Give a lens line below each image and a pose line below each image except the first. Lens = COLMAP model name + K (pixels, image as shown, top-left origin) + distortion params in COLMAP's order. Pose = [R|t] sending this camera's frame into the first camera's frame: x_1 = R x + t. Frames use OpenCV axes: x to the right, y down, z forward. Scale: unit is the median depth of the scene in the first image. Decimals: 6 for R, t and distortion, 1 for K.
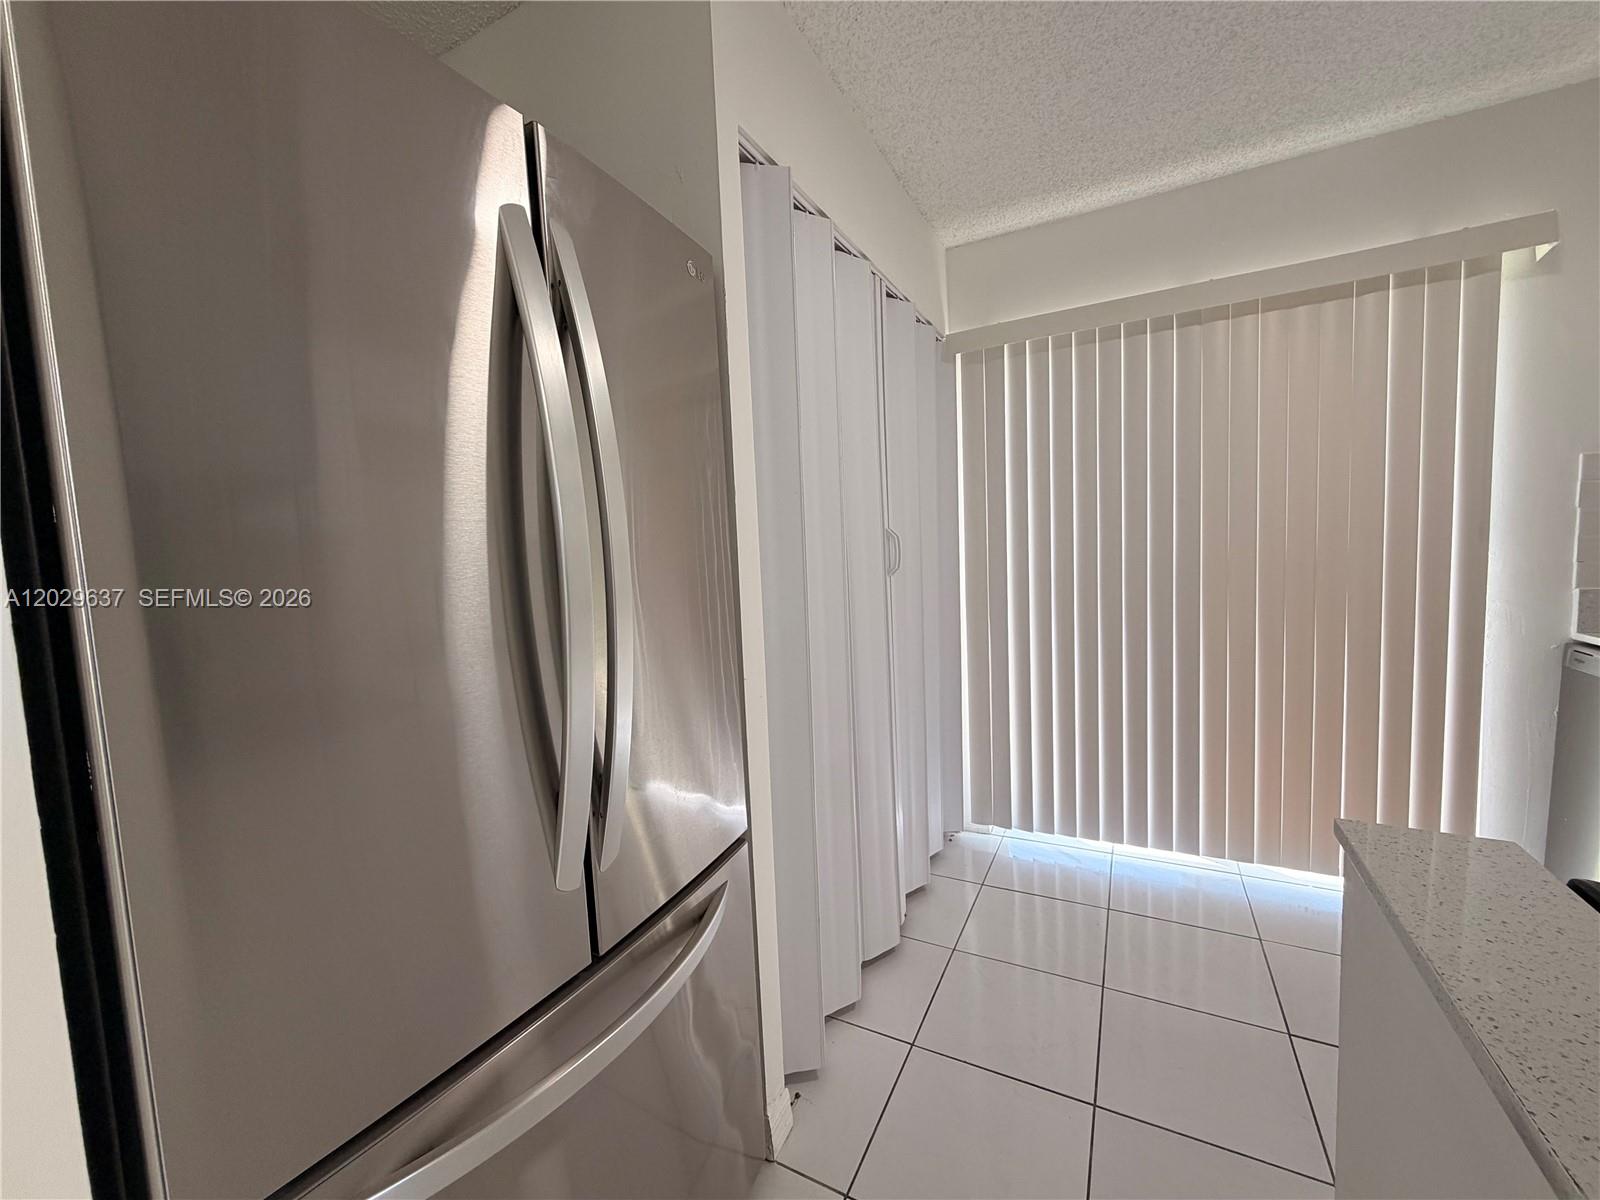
lens RADIAL K [[638.1, 0, 802.6], [0, 638.1, 596.8], [0, 0, 1]] dist [-0.000633, 0.000075]
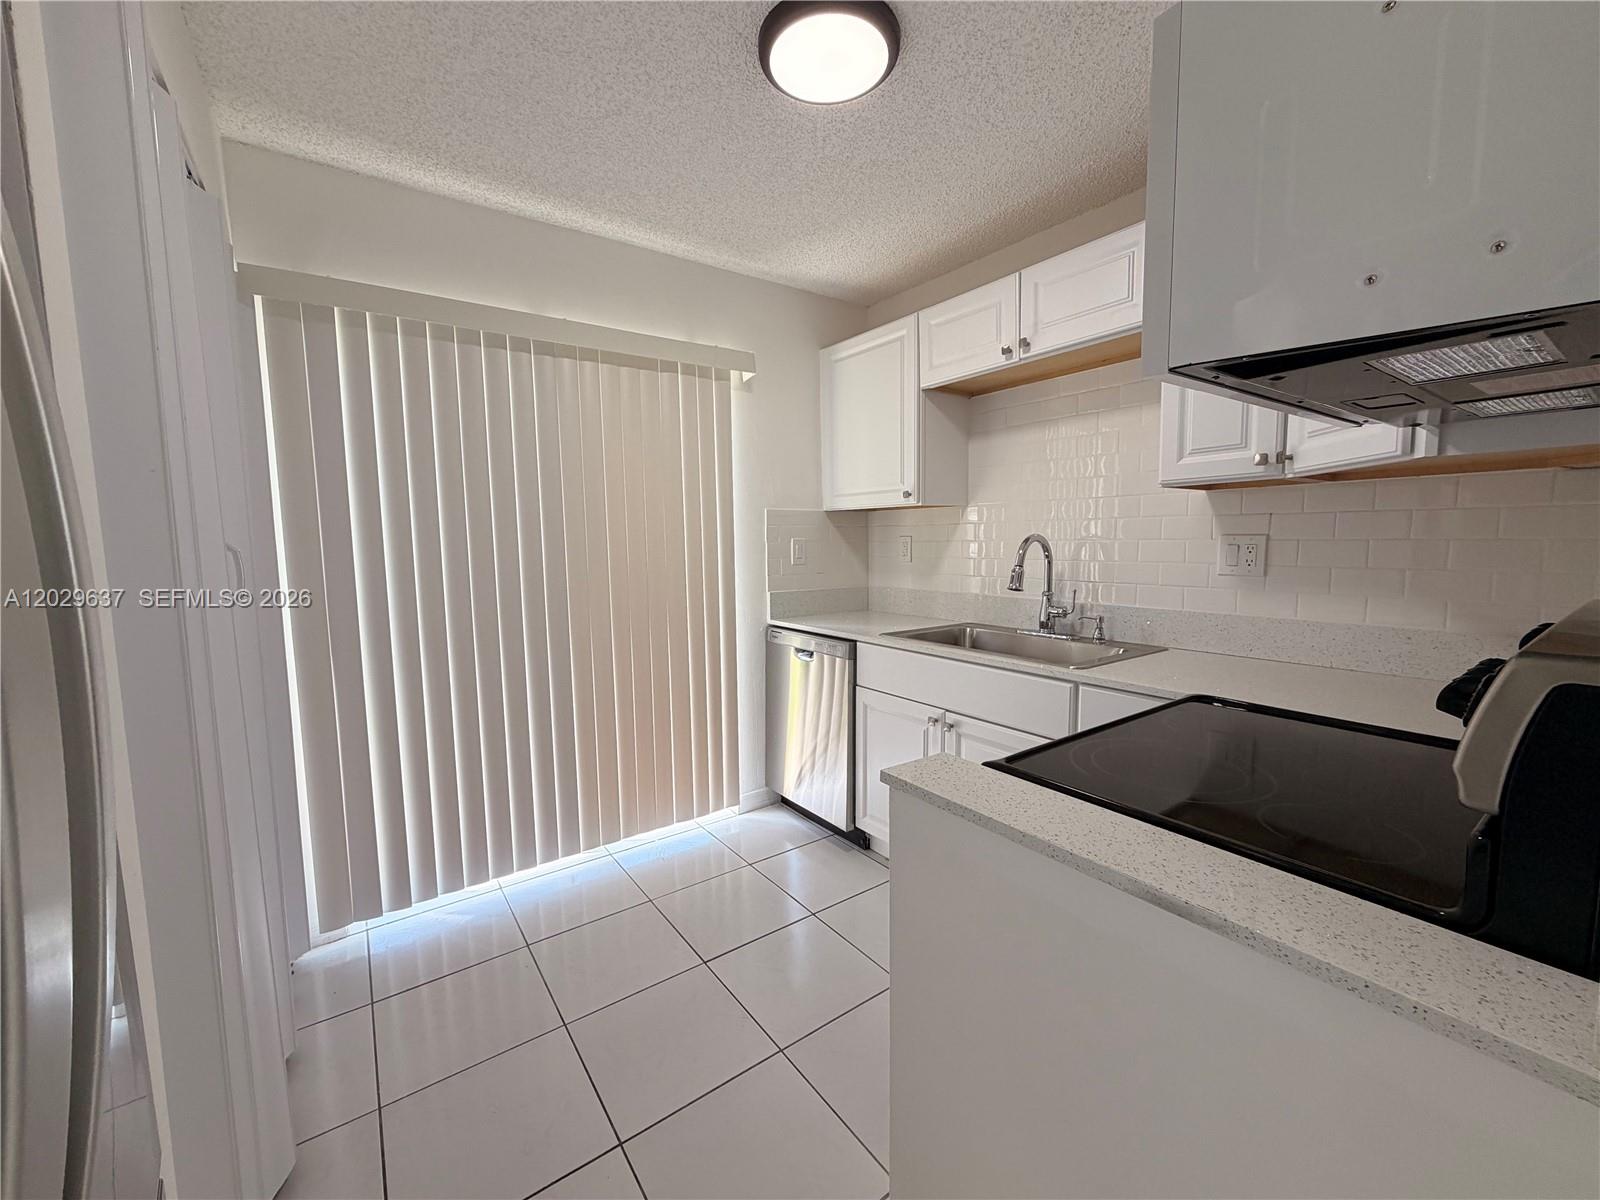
lens RADIAL K [[638.1, 0, 802.1], [0, 638.1, 600.9], [0, 0, 1]] dist [-0.000633, 0.000075]
pose [[0.446543, -0.044570, 0.893651, -0.157446], [0.066555, 0.997646, 0.016500, -0.010071], [-0.892283, 0.052109, 0.448459, 0.170019]]
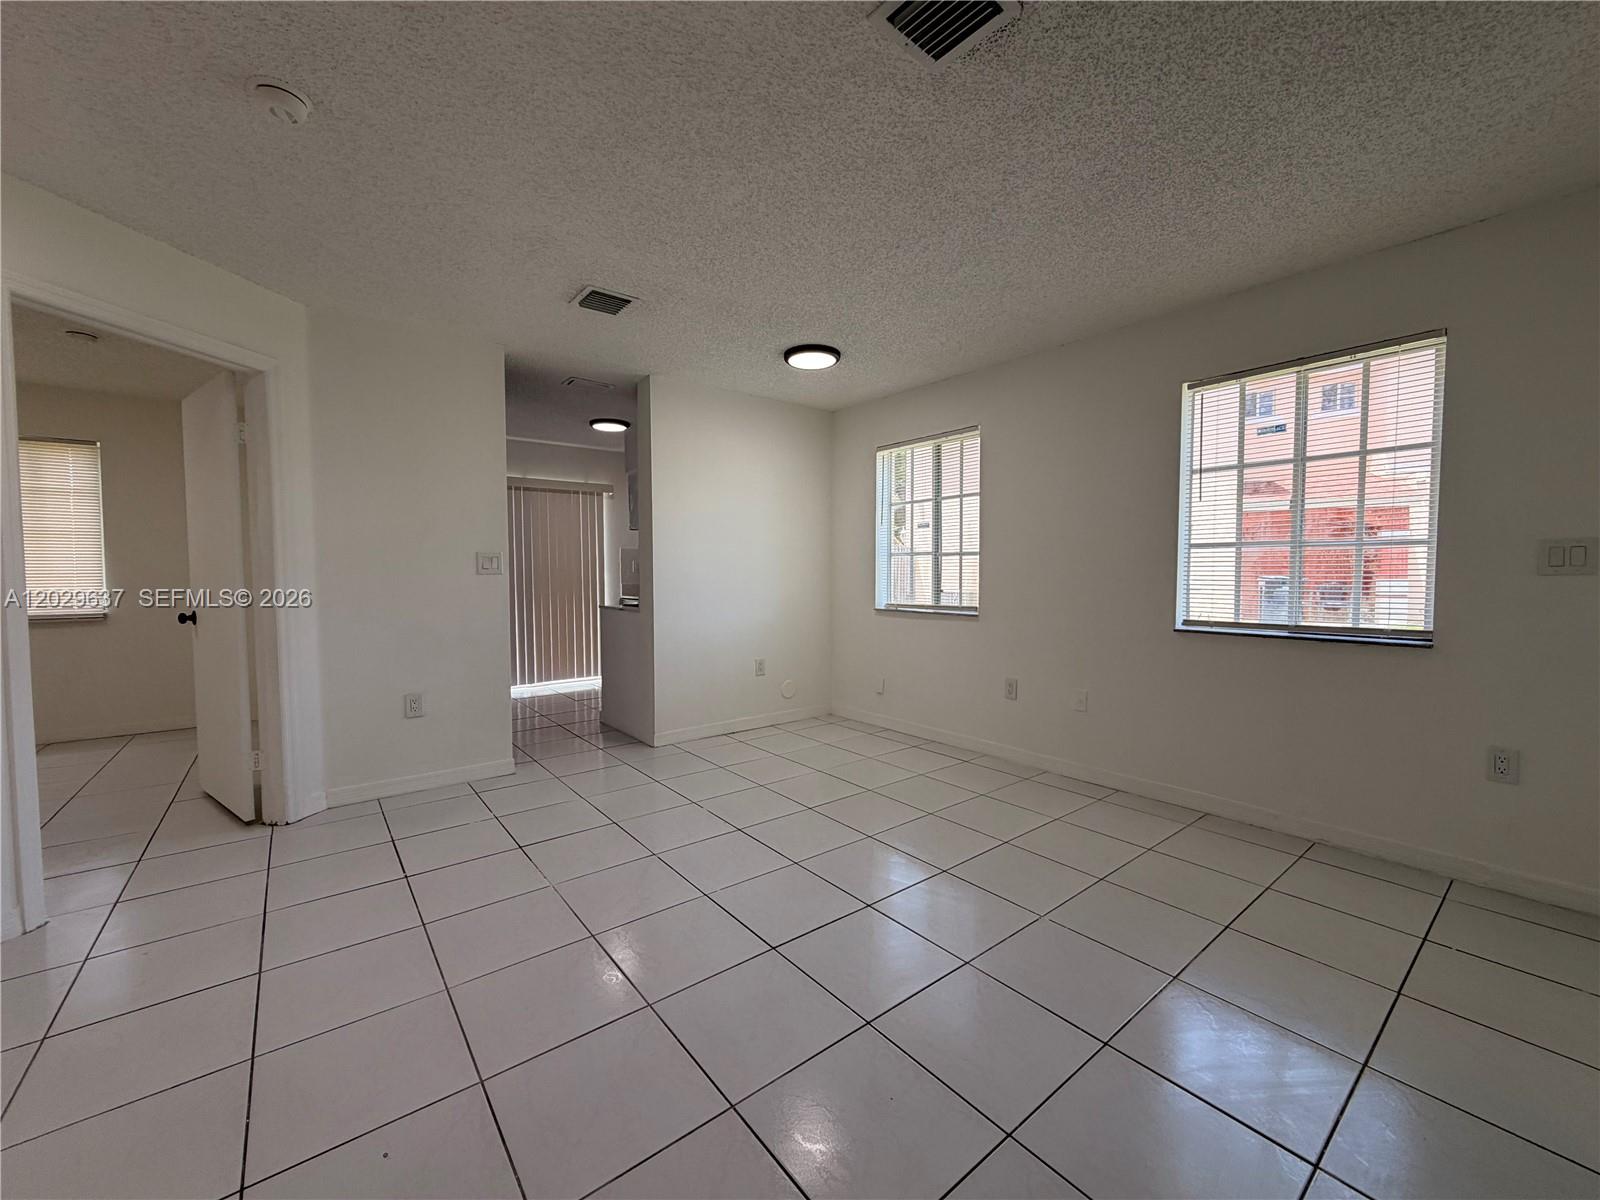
lens RADIAL K [[638.1, 0, 804.5], [0, 638.1, 604.4], [0, 0, 1]] dist [-0.000633, 0.000075]
pose [[0.404282, -0.002502, 0.914631, -1.471823], [0.053287, 0.998362, -0.020823, 0.199331], [-0.913081, 0.057156, 0.403753, -1.231543]]
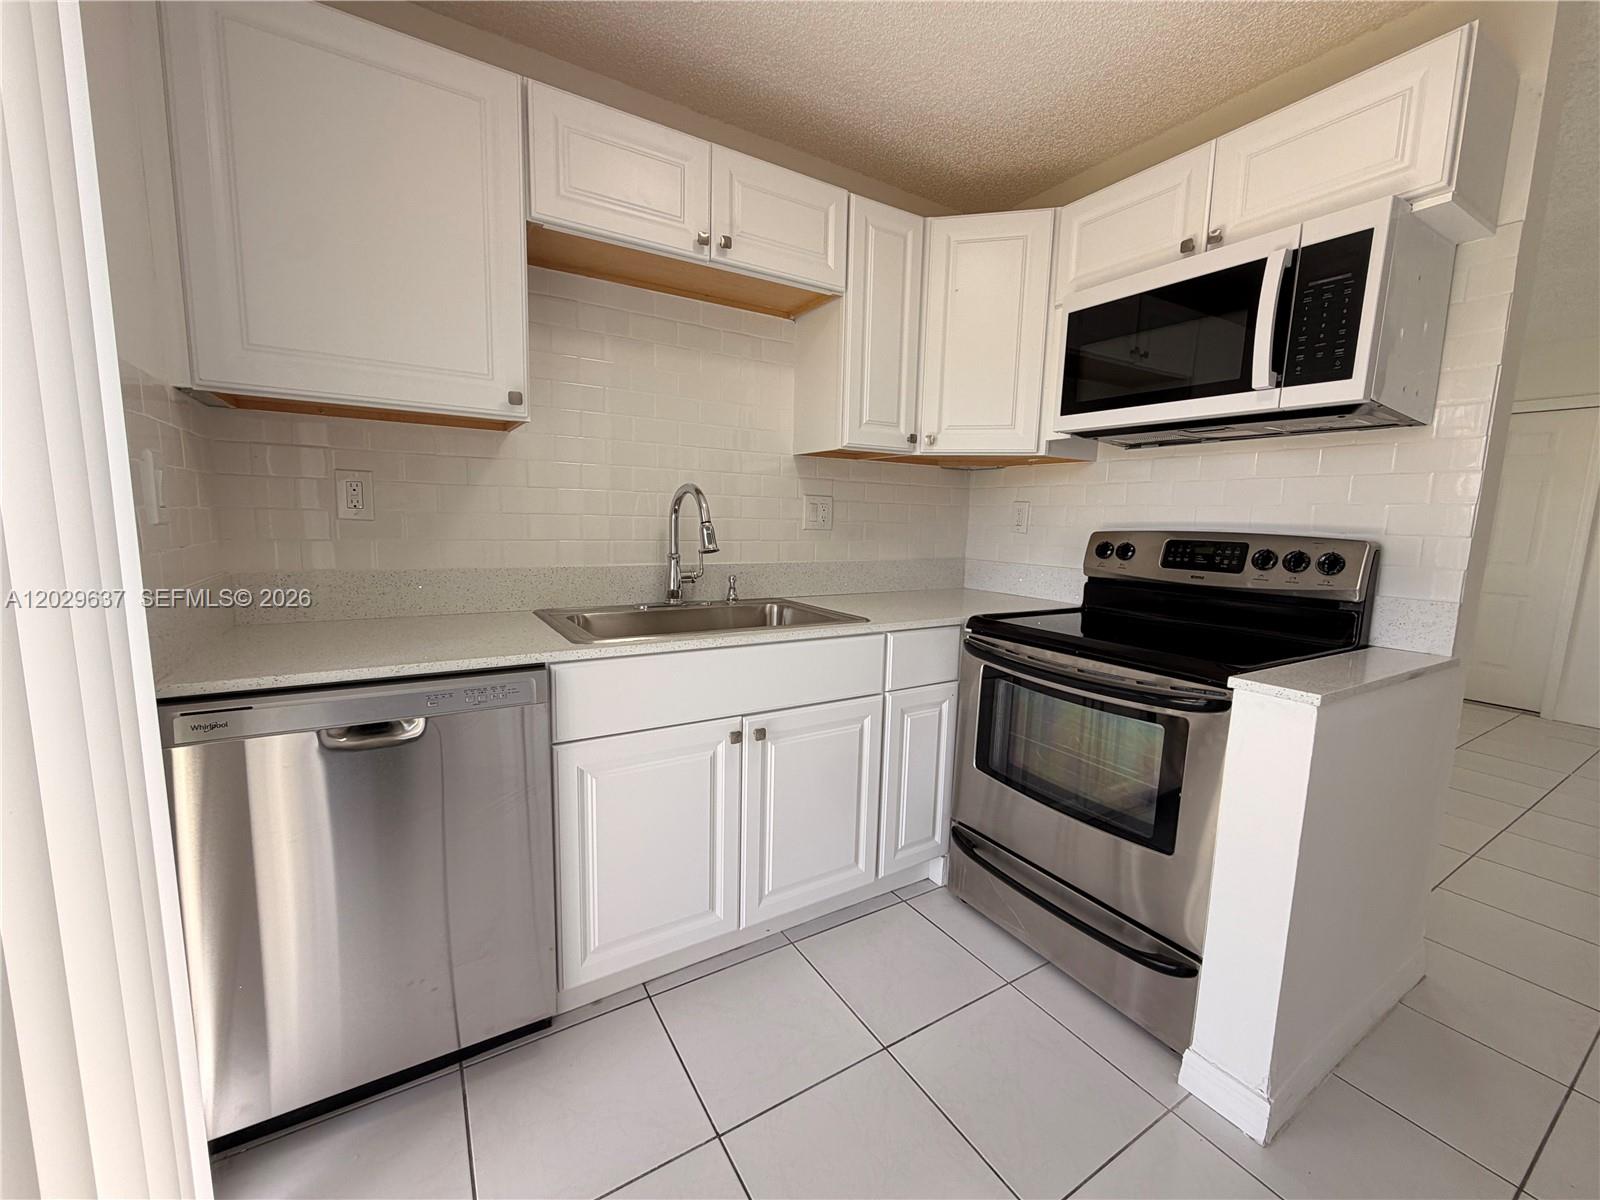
lens RADIAL K [[638.1, 0, 808.5], [0, 638.1, 600.5], [0, 0, 1]] dist [-0.000633, 0.000075]
pose [[-0.862981, -0.041087, 0.503563, 0.376049], [0.057232, 0.982323, 0.178231, -0.065566], [-0.501984, 0.182630, -0.845375, 0.967894]]
